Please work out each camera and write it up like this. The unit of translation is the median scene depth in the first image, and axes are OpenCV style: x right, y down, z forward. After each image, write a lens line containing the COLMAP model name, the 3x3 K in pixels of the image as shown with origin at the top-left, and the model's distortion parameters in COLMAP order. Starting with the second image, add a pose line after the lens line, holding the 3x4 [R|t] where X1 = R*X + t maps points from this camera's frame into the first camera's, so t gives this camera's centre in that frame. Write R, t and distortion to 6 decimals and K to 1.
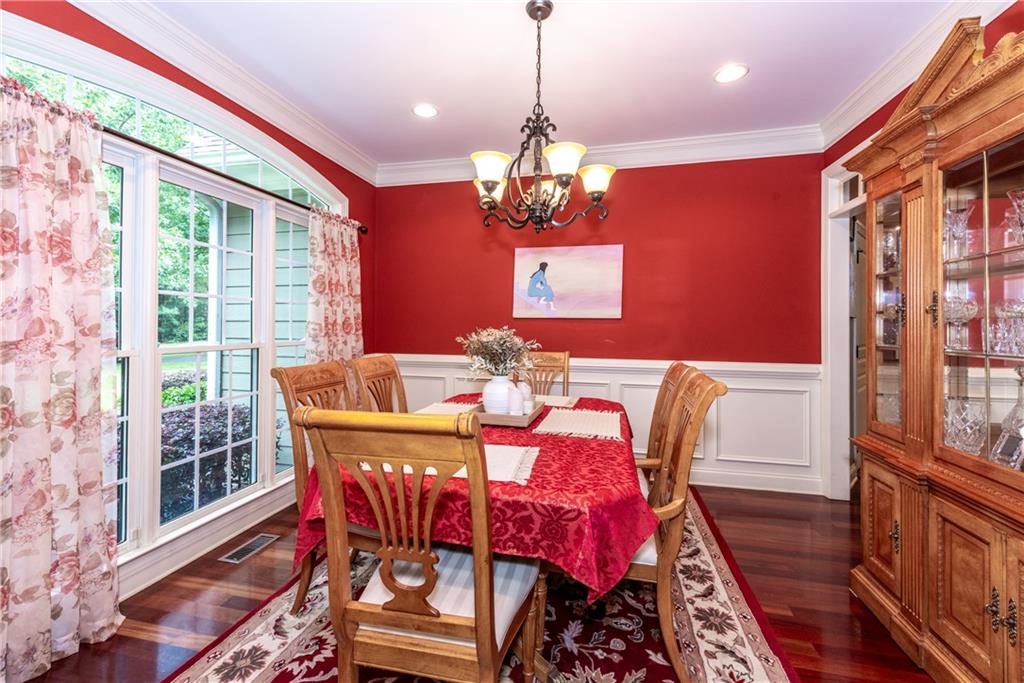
lens RADIAL K [[424.8, 0, 510.4], [0, 424.8, 326.4], [0, 0, 1]] dist [0.007135, -0.000272]
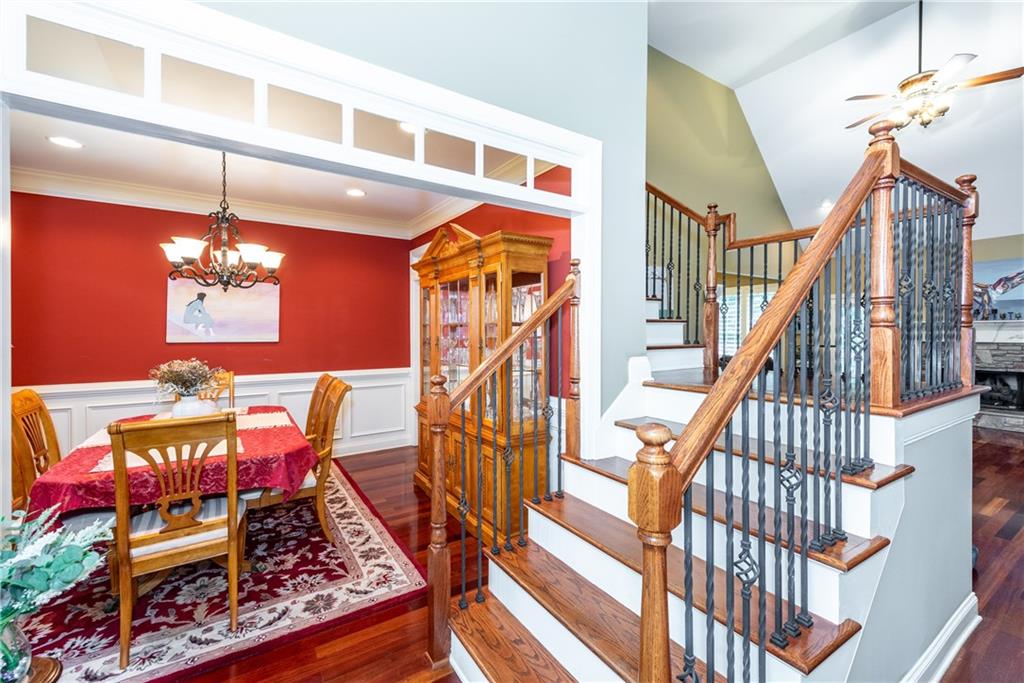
lens RADIAL K [[424.8, 0, 510.4], [0, 424.8, 326.4], [0, 0, 1]] dist [0.007135, -0.000272]
pose [[0.697044, -0.001700, 0.717026, -0.282518], [0.007929, 0.999954, -0.005337, -0.086655], [-0.716985, 0.009405, 0.697026, -0.649082]]
